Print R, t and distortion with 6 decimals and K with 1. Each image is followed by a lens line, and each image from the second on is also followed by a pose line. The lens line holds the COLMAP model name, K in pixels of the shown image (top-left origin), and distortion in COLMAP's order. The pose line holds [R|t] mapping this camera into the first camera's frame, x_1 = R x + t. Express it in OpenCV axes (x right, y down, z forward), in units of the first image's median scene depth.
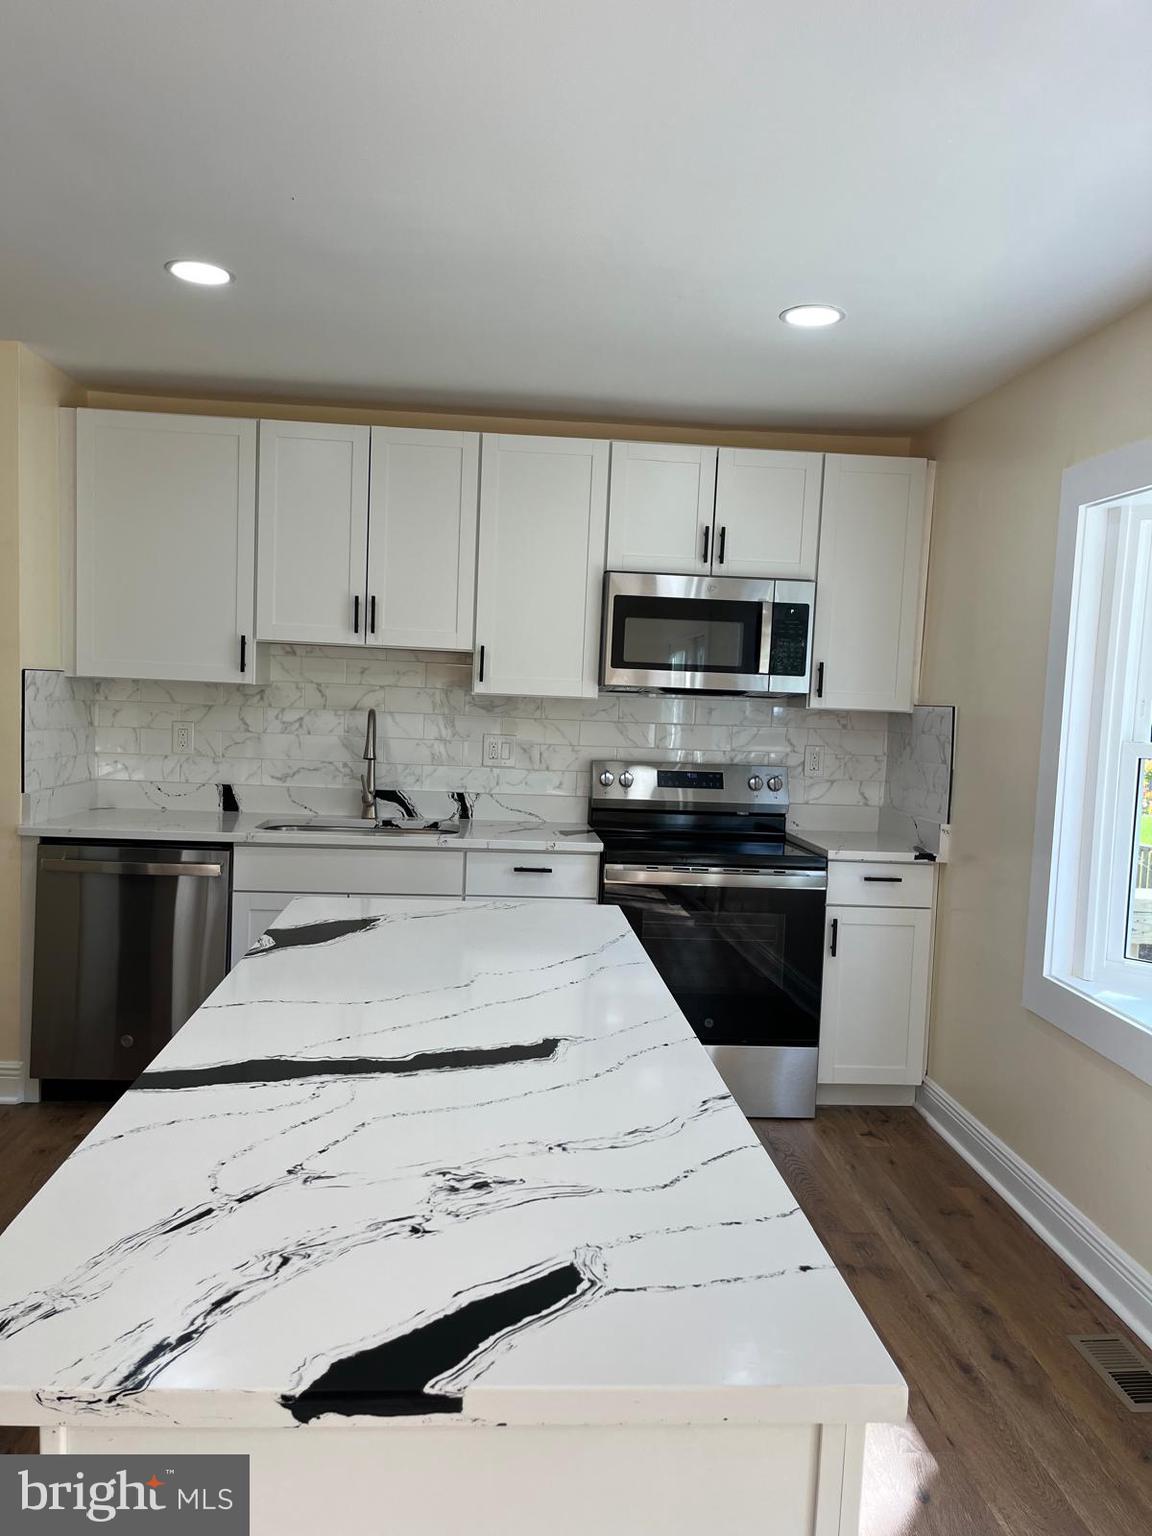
lens RADIAL K [[1157.4, 0, 576.0], [0, 1157.4, 768.0], [0, 0, 1]] dist [0.078308, -0.108850]
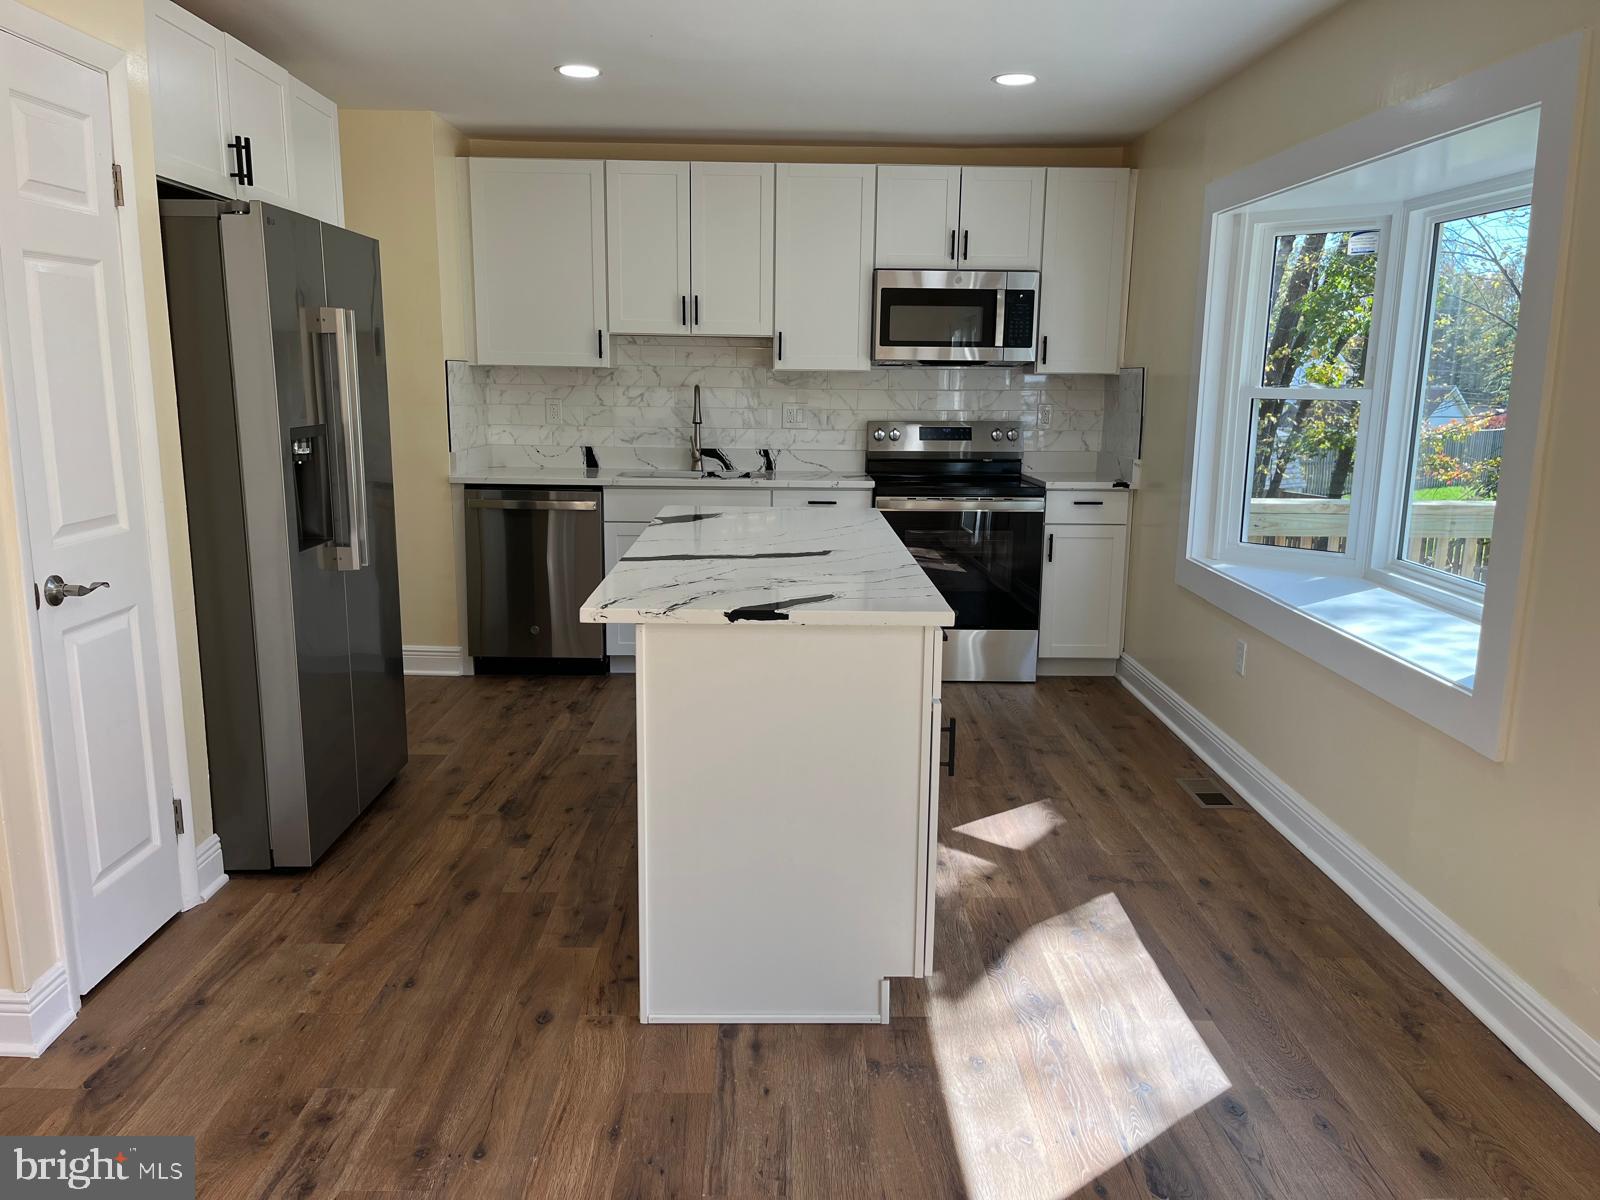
lens RADIAL K [[1205.6, 0, 800.0], [0, 1205.6, 600.0], [0, 0, 1]] dist [0.078308, -0.108850]
pose [[0.997753, -0.017625, -0.064642, 0.023579], [0.024992, 0.993051, 0.115000, 0.037339], [0.062166, -0.116357, 0.991260, -0.376843]]
